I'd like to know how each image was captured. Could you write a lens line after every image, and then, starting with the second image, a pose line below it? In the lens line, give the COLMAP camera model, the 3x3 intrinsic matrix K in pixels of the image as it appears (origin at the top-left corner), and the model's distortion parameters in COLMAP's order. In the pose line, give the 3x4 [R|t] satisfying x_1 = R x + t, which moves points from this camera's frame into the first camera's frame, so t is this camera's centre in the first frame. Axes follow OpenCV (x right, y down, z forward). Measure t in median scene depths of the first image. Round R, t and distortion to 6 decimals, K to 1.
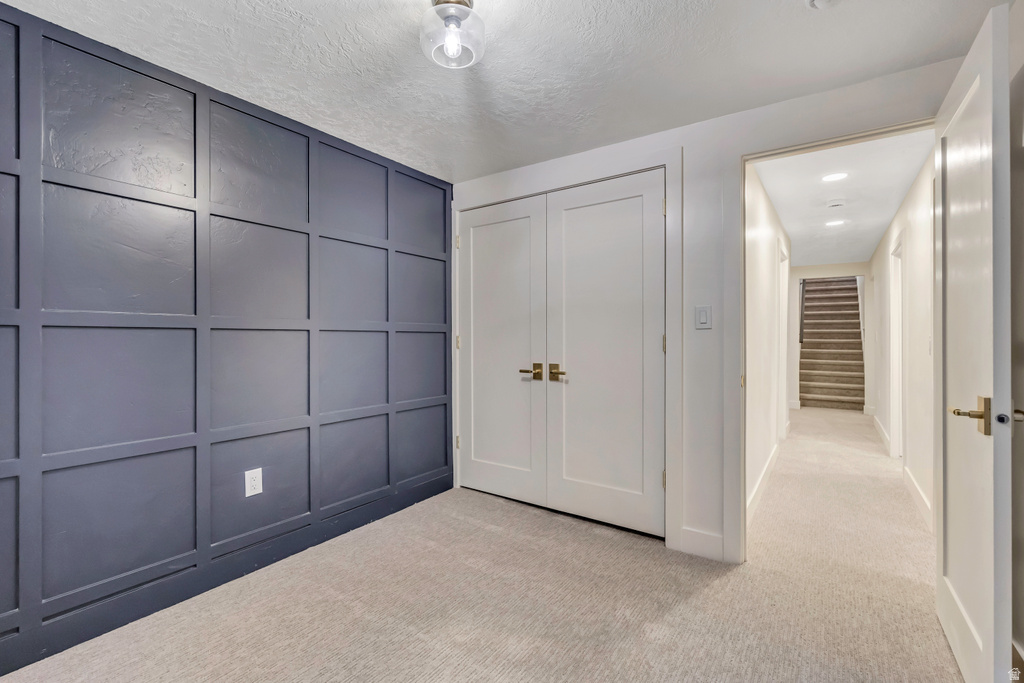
lens RADIAL K [[456.3, 0, 510.2], [0, 456.3, 340.2], [0, 0, 1]] dist [0.002017, 0.000077]
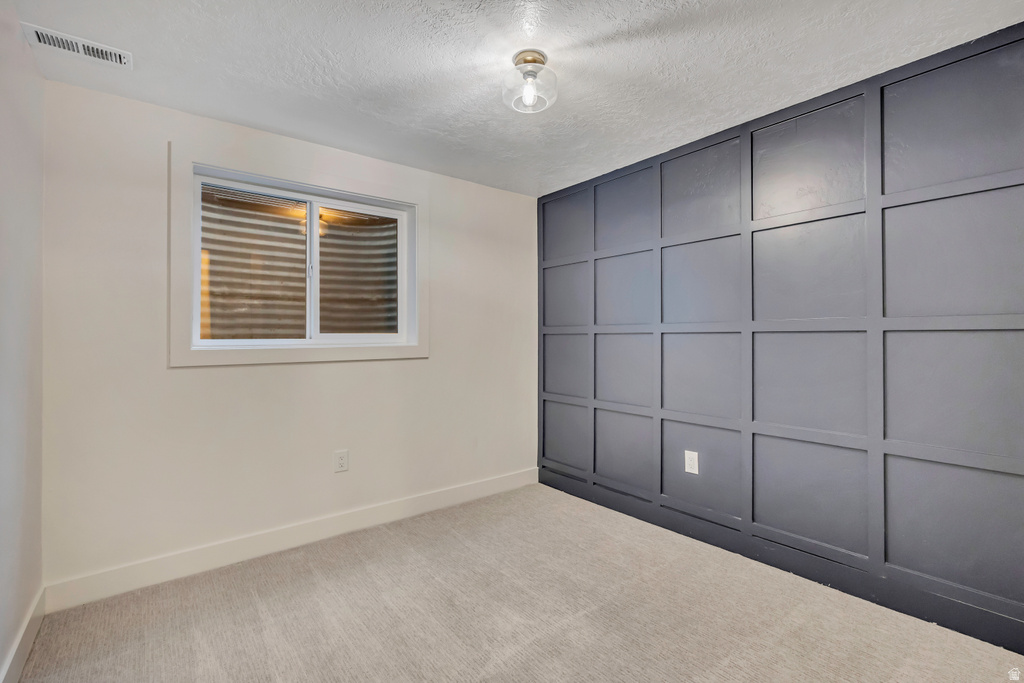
lens RADIAL K [[456.3, 0, 510.7], [0, 456.3, 336.1], [0, 0, 1]] dist [0.002017, 0.000077]
pose [[-0.287091, -0.000238, -0.957903, 0.700678], [-0.001624, 0.999999, 0.000239, -0.015420], [0.957902, 0.001625, -0.287091, 0.884944]]
